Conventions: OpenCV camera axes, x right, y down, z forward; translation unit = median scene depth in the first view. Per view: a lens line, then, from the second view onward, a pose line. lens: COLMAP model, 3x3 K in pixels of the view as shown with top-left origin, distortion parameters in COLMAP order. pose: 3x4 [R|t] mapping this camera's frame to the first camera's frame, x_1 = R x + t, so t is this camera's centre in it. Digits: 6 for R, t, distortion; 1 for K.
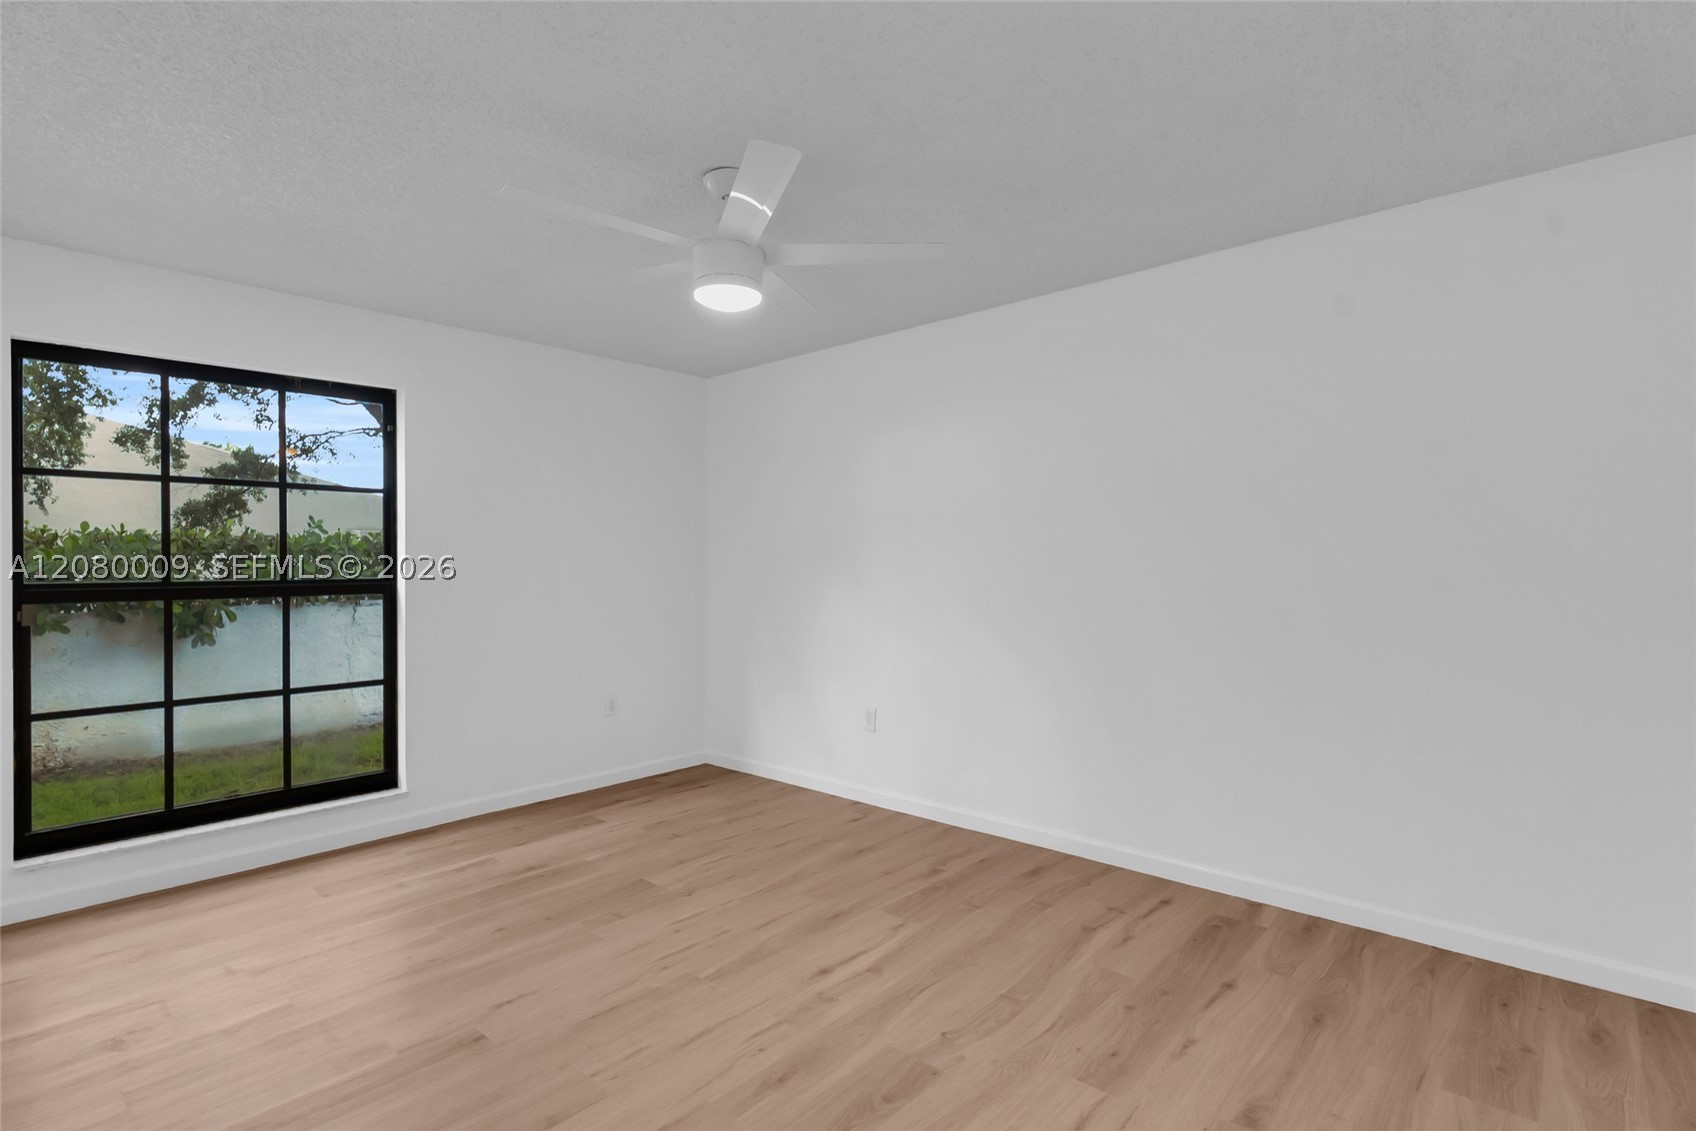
lens RADIAL K [[821.7, 0, 825.5], [0, 821.7, 567.4], [0, 0, 1]] dist [0.003389, -0.000920]
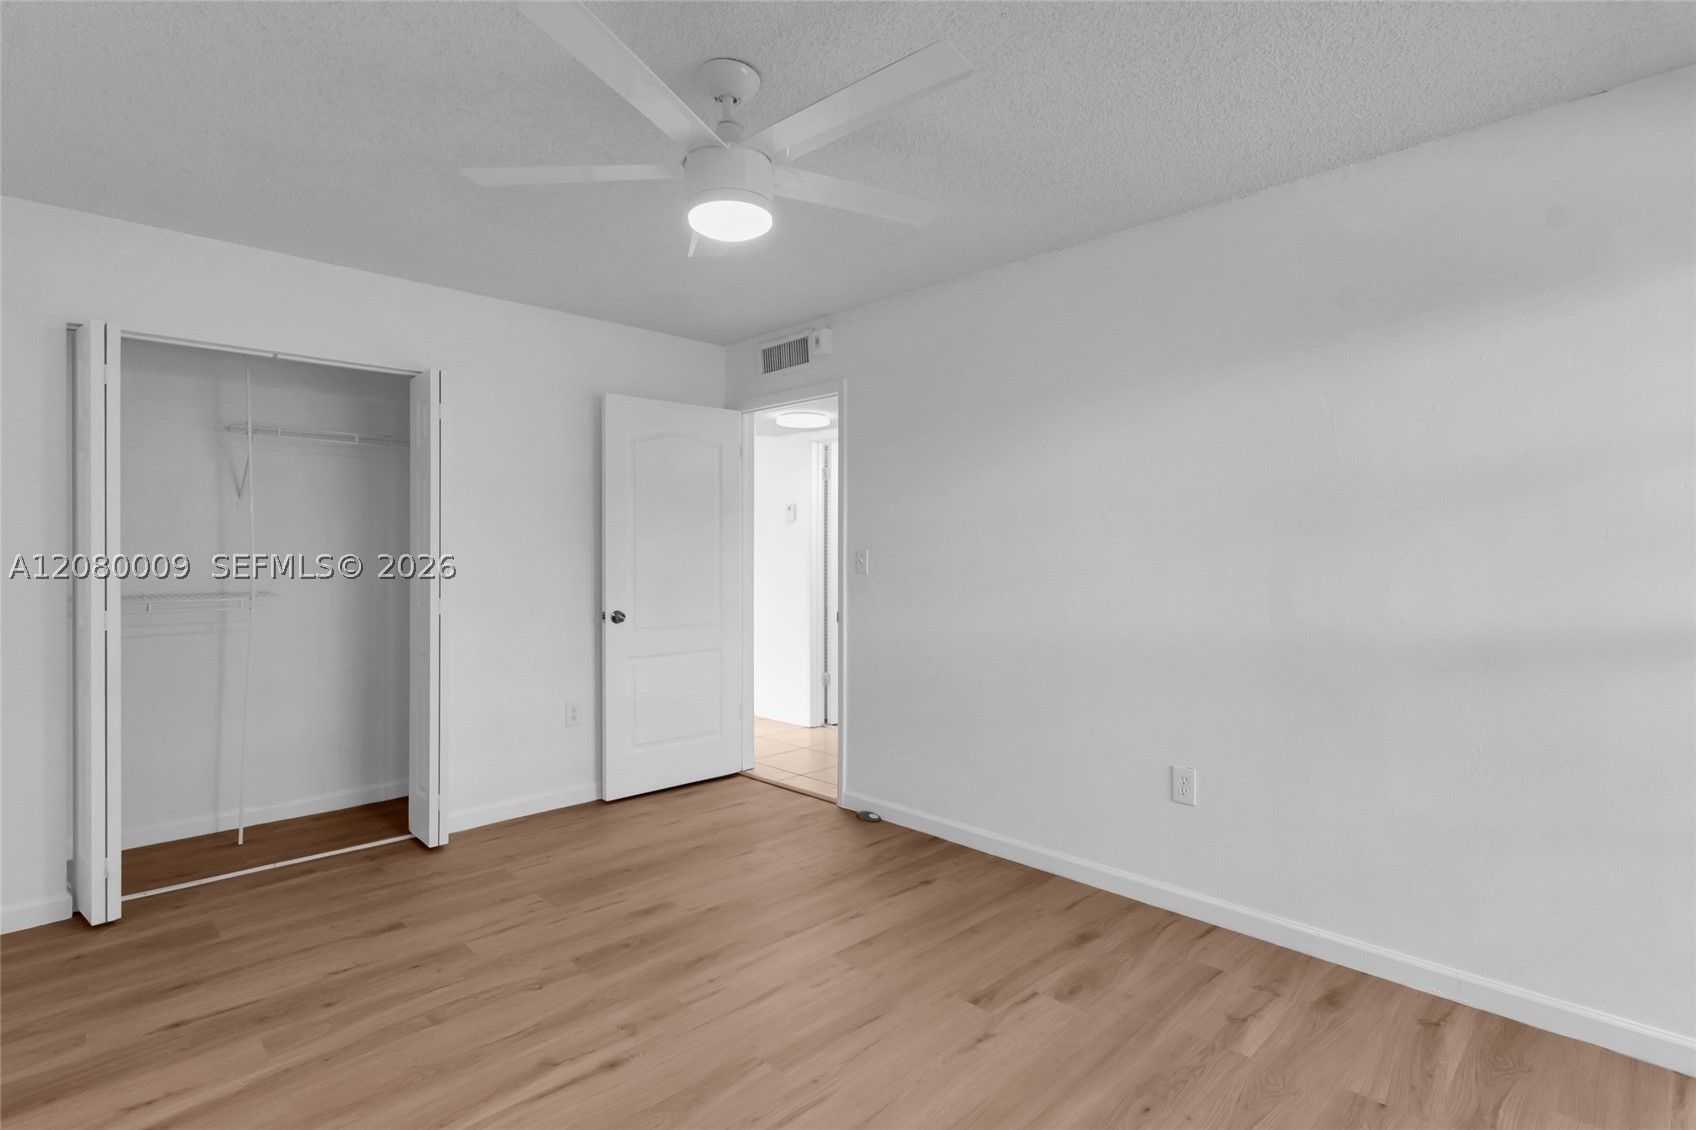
lens RADIAL K [[821.7, 0, 825.5], [0, 821.7, 566.9], [0, 0, 1]] dist [0.003389, -0.000920]
pose [[-0.998576, 0.001557, 0.053330, -0.273292], [0.001832, 0.999985, 0.005102, 0.013001], [-0.053321, 0.005193, -0.998564, 1.955781]]
